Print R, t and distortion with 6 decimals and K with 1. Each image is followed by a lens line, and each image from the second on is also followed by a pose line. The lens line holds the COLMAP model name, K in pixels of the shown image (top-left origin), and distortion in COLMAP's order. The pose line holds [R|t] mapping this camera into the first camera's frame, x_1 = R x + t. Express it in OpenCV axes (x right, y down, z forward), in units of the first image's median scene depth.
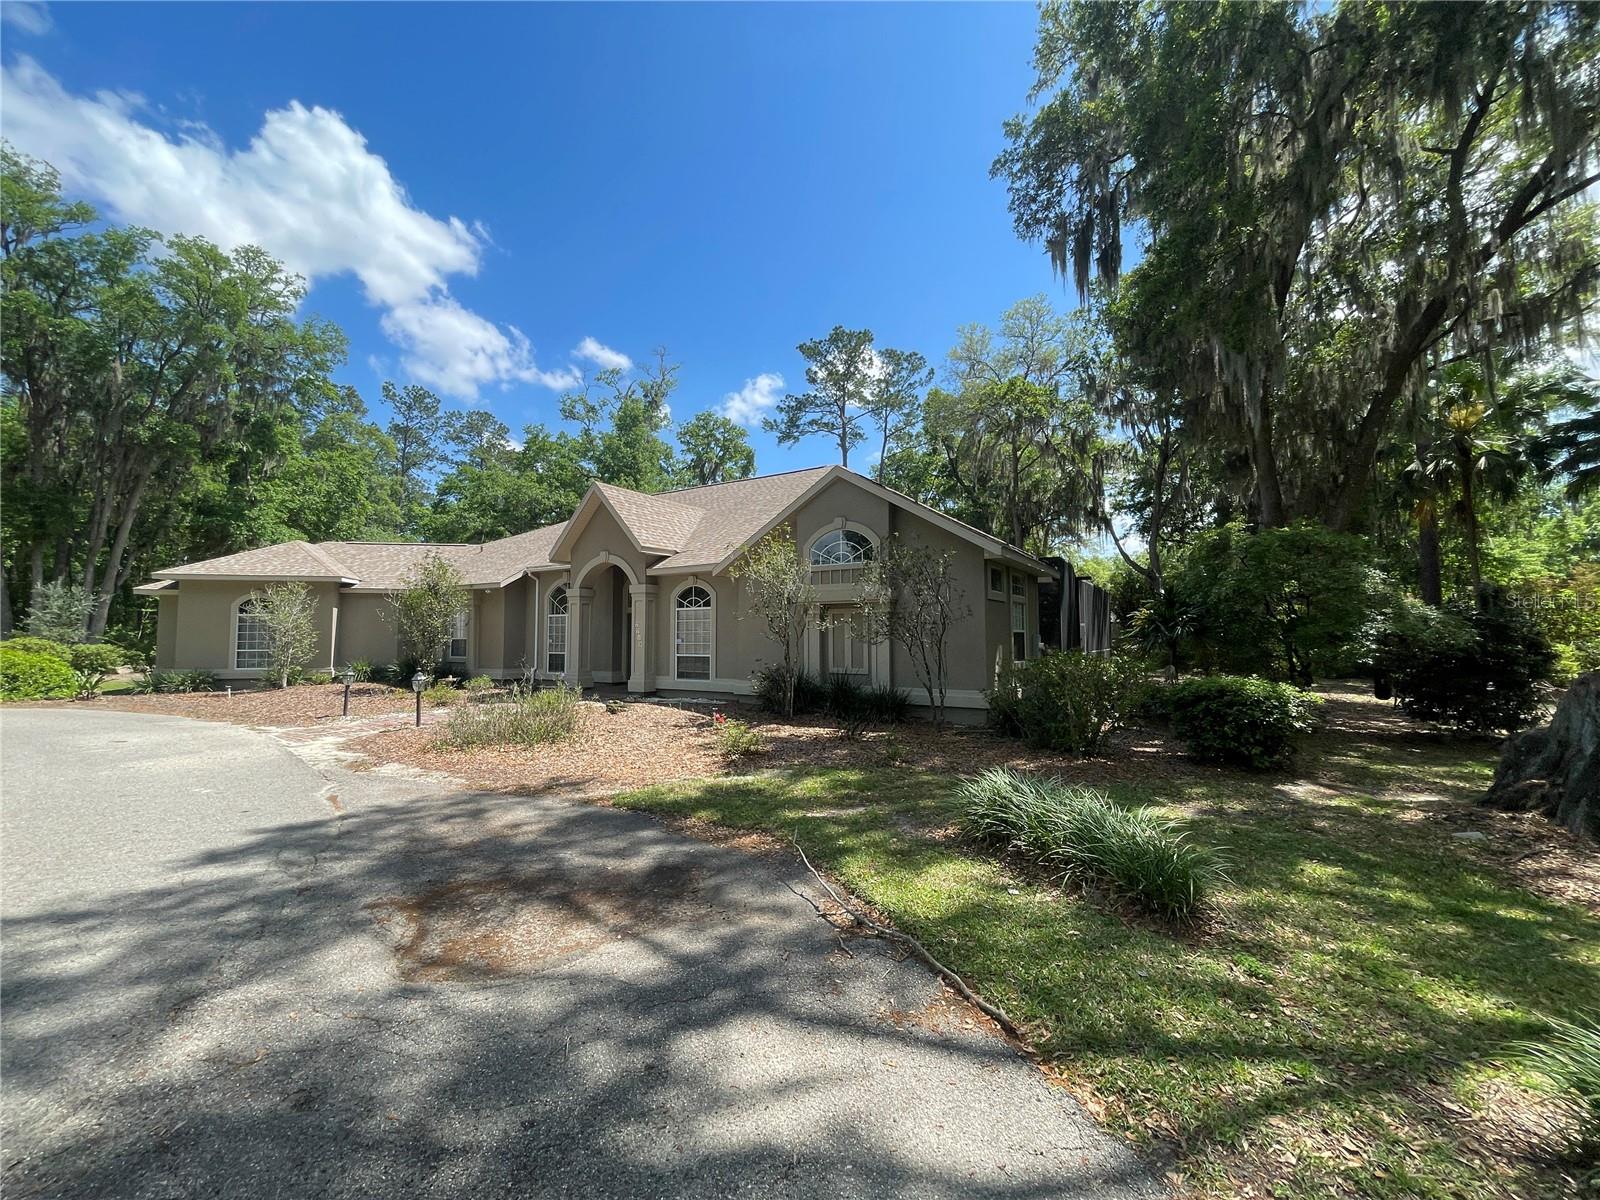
lens RADIAL K [[652.3, 0, 803.1], [0, 652.3, 609.0], [0, 0, 1]] dist [0.004274, 0.000195]
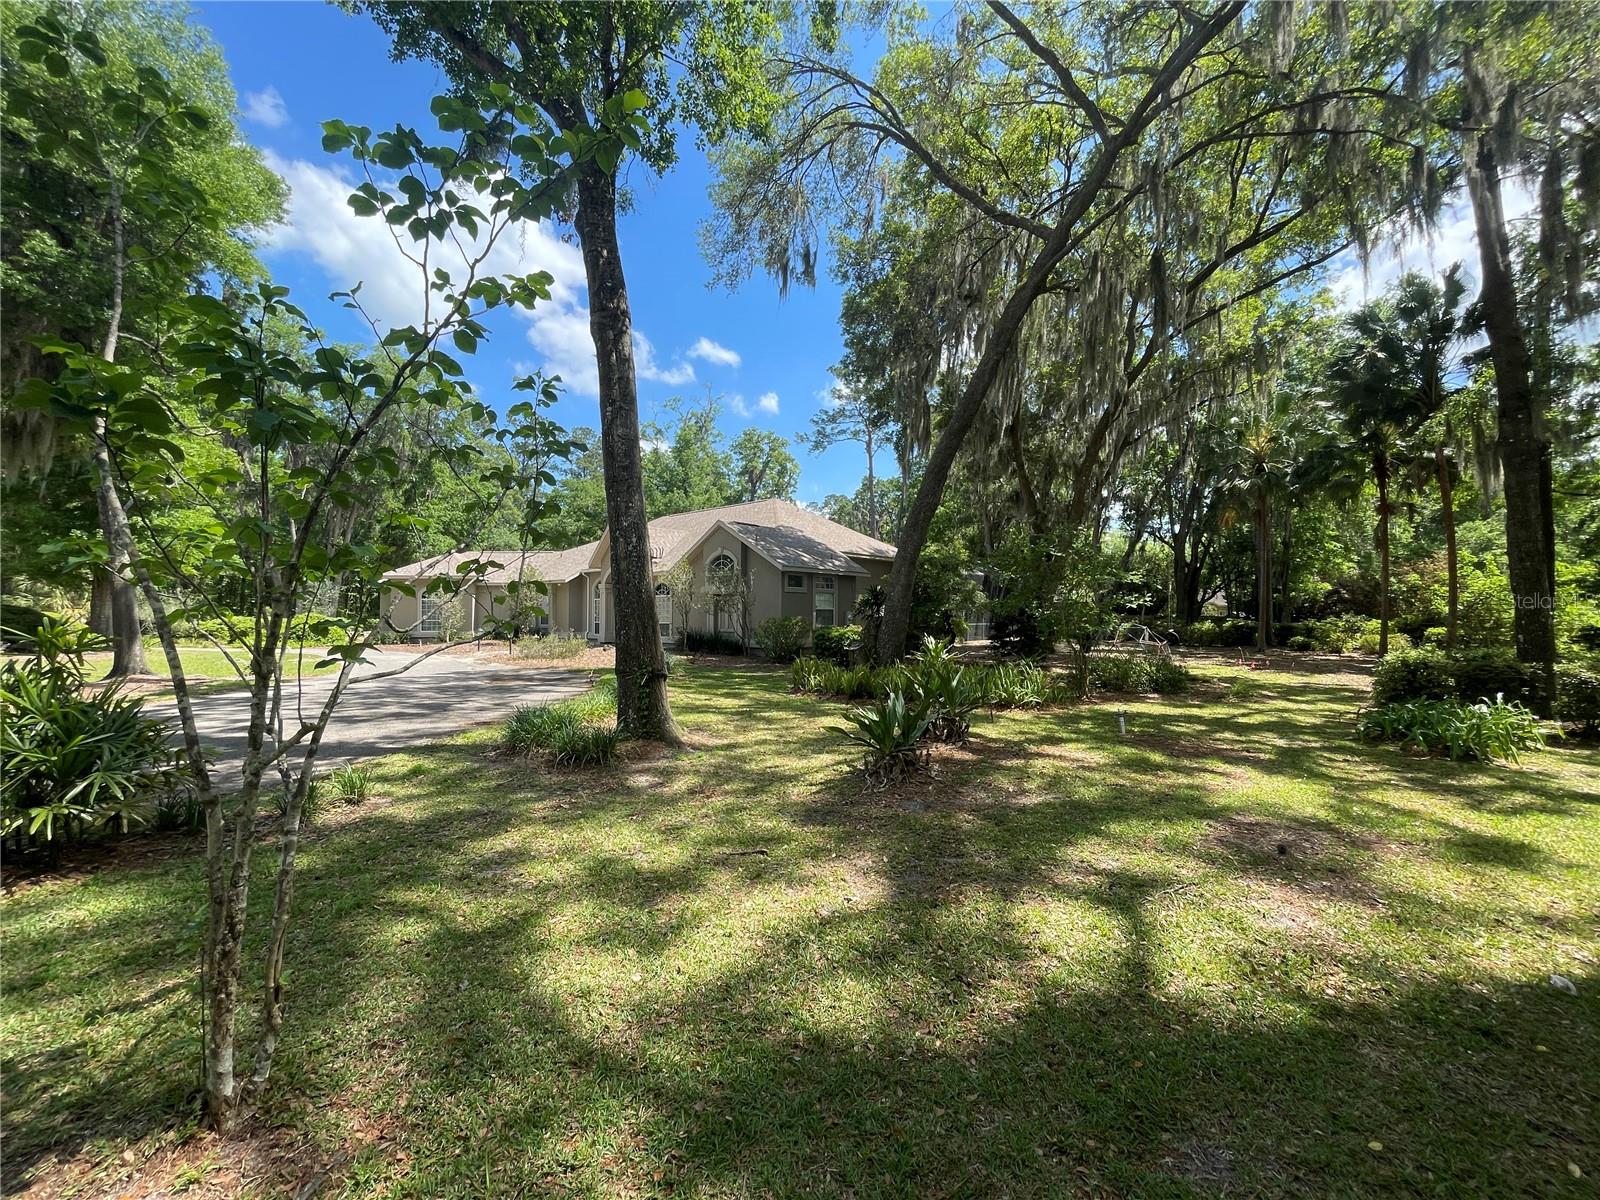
lens RADIAL K [[652.3, 0, 800.0], [0, 652.3, 605.3], [0, 0, 1]] dist [0.004274, 0.000195]
pose [[0.987075, -0.000843, -0.160257, 0.379752], [0.004937, 0.999672, 0.025149, -0.014343], [0.160183, -0.025615, 0.986755, -0.521182]]
